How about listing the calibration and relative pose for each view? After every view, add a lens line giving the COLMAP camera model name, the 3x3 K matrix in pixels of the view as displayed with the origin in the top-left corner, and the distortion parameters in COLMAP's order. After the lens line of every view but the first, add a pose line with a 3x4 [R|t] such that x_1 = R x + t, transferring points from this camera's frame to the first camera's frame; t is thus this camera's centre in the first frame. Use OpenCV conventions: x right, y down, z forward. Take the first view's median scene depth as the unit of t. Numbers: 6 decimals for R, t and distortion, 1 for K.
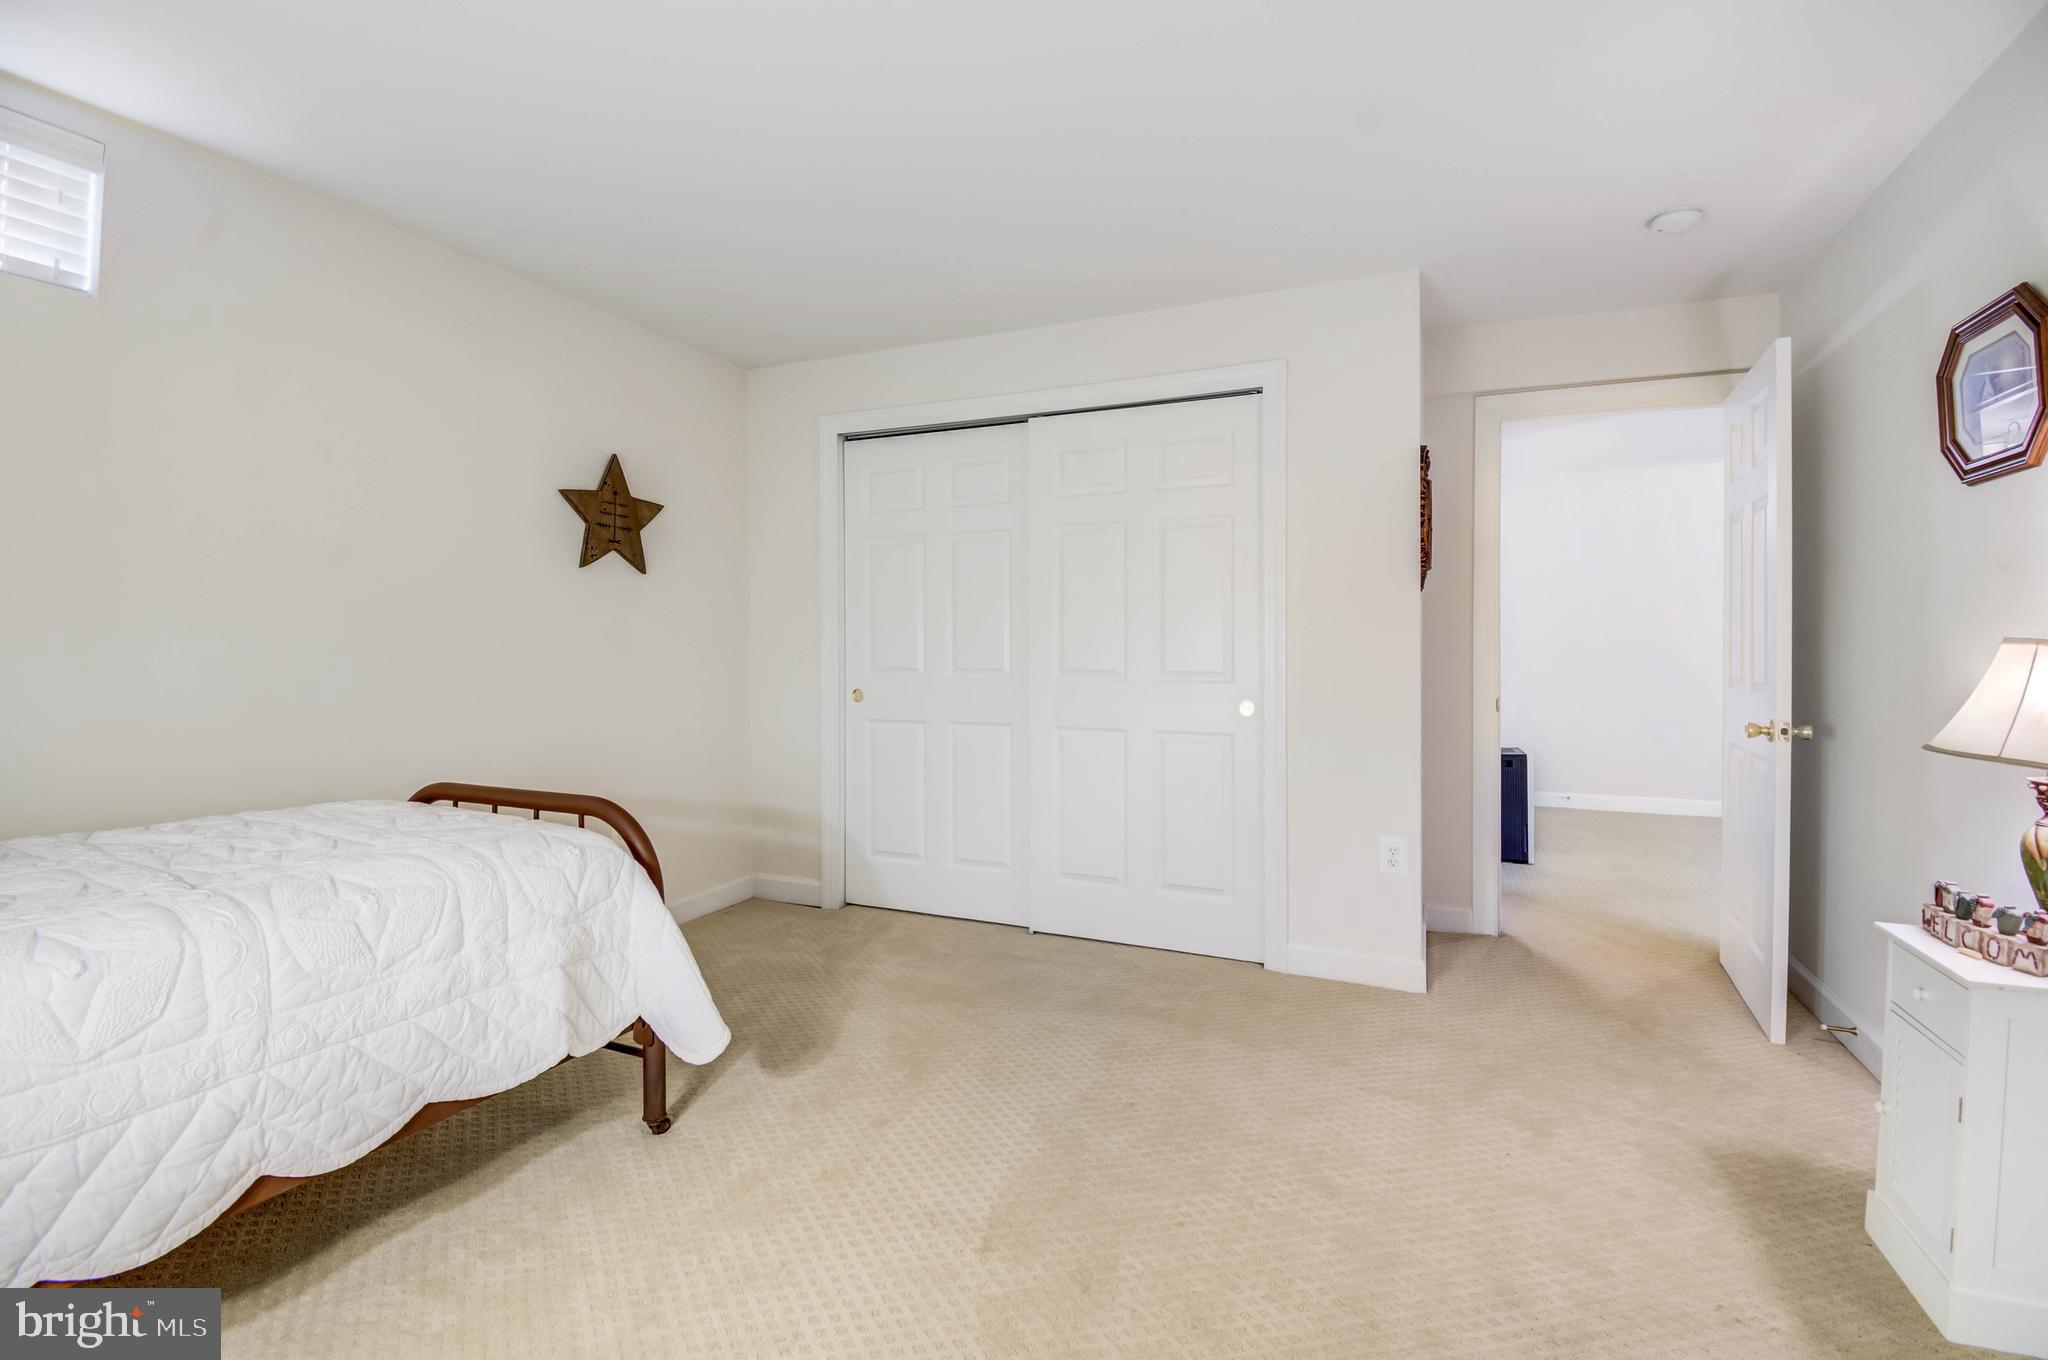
lens RADIAL K [[922.4, 0, 1025.7], [0, 922.4, 671.9], [0, 0, 1]] dist [-0.020025, -0.002184]
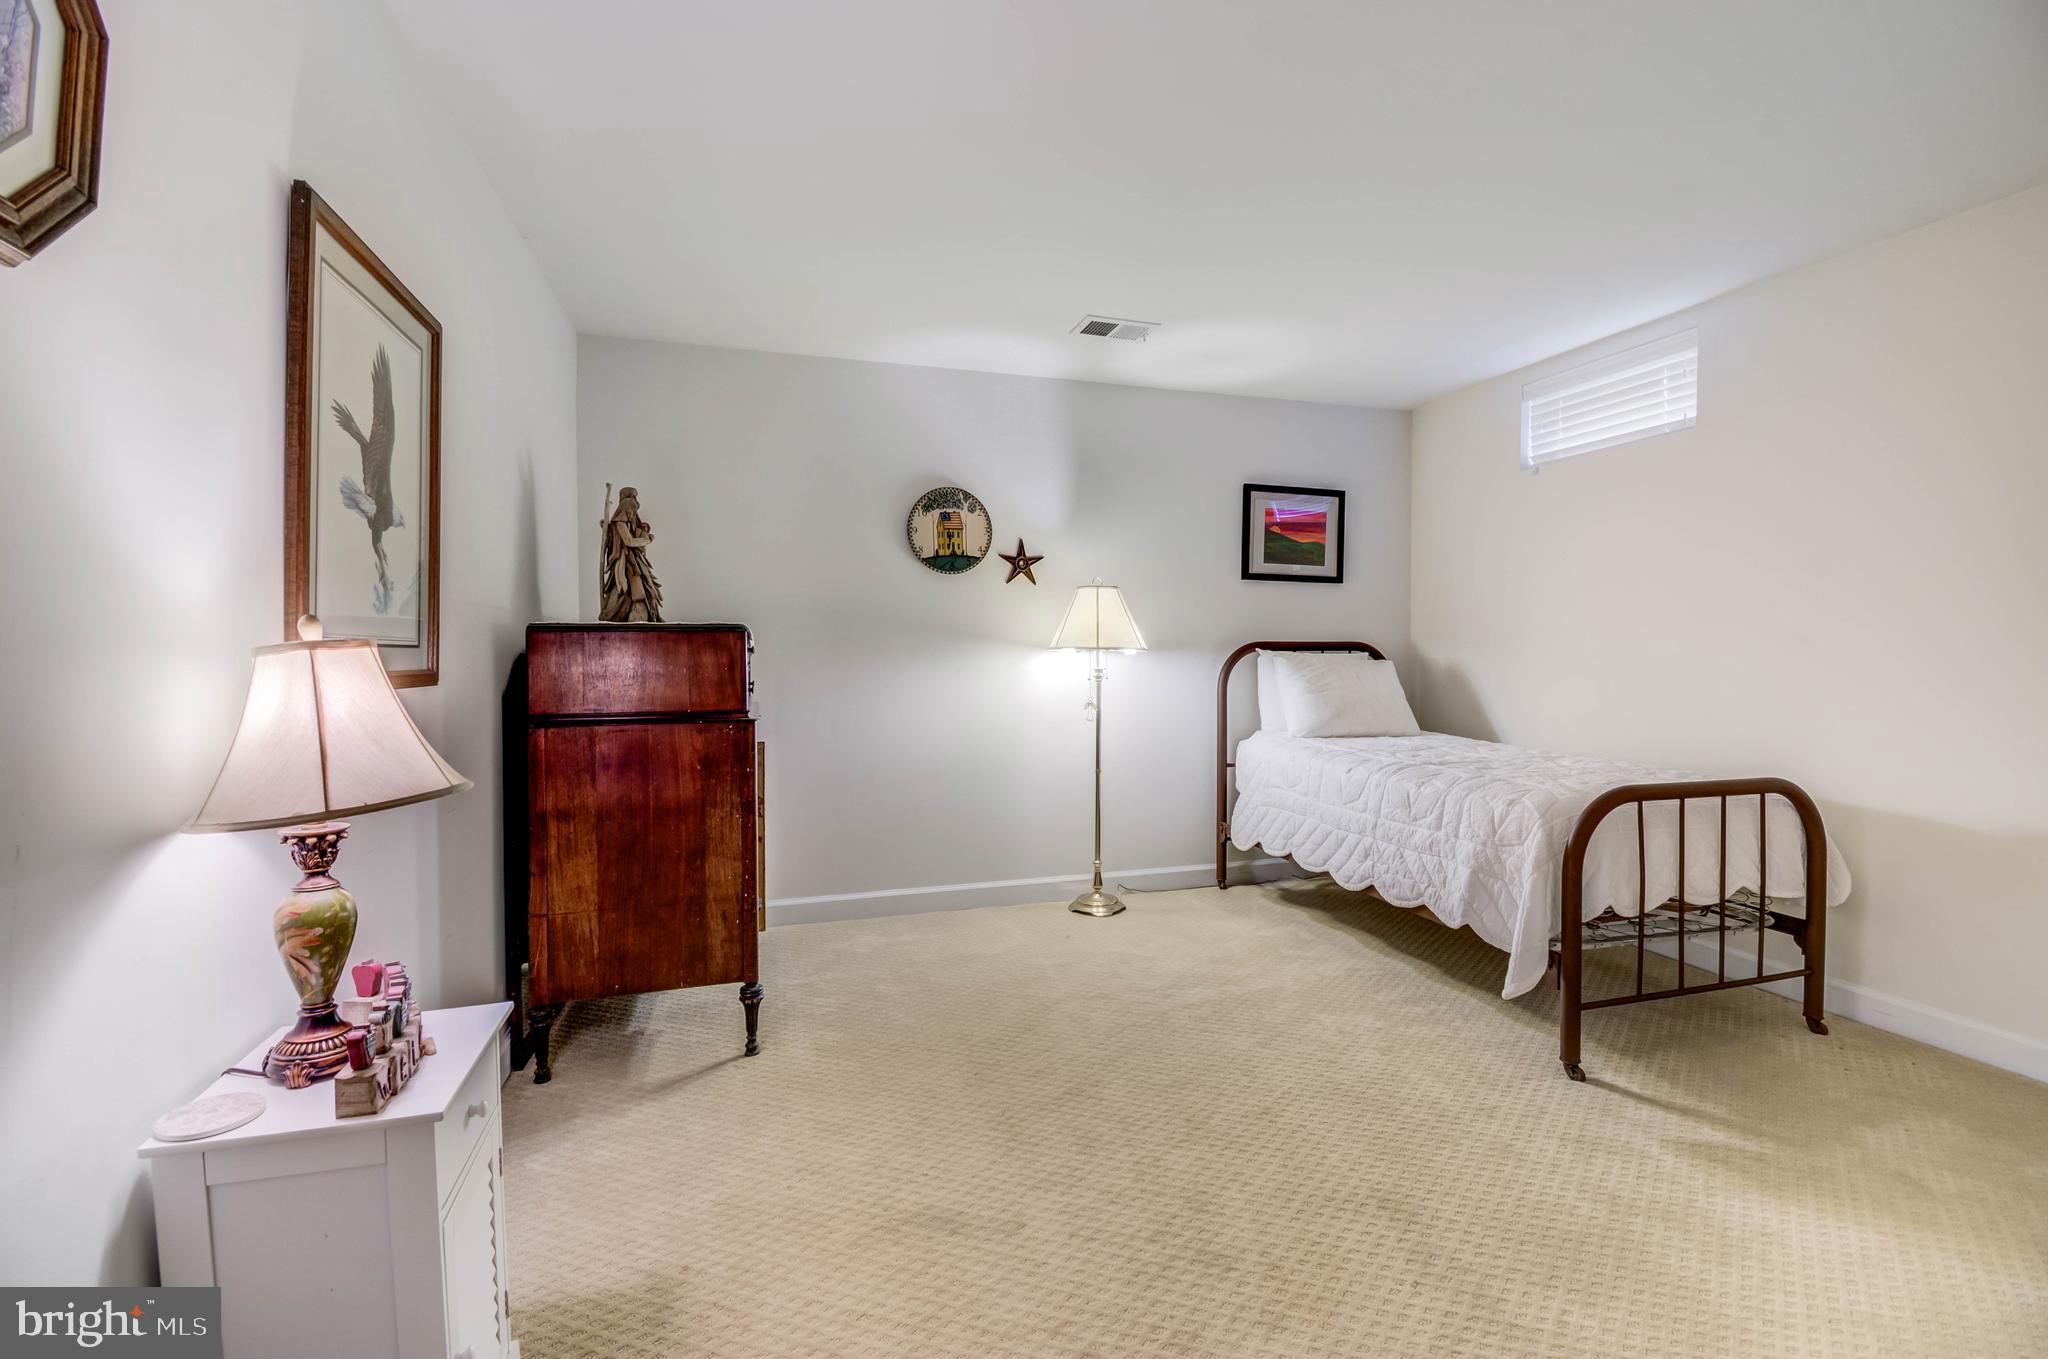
lens RADIAL K [[922.4, 0, 1034.8], [0, 922.4, 665.5], [0, 0, 1]] dist [-0.020025, -0.002184]
pose [[-0.758158, 0.012111, -0.651959, 1.139851], [-0.010501, 0.999471, 0.030779, -0.051002], [0.651987, 0.030182, -0.757629, 1.900809]]
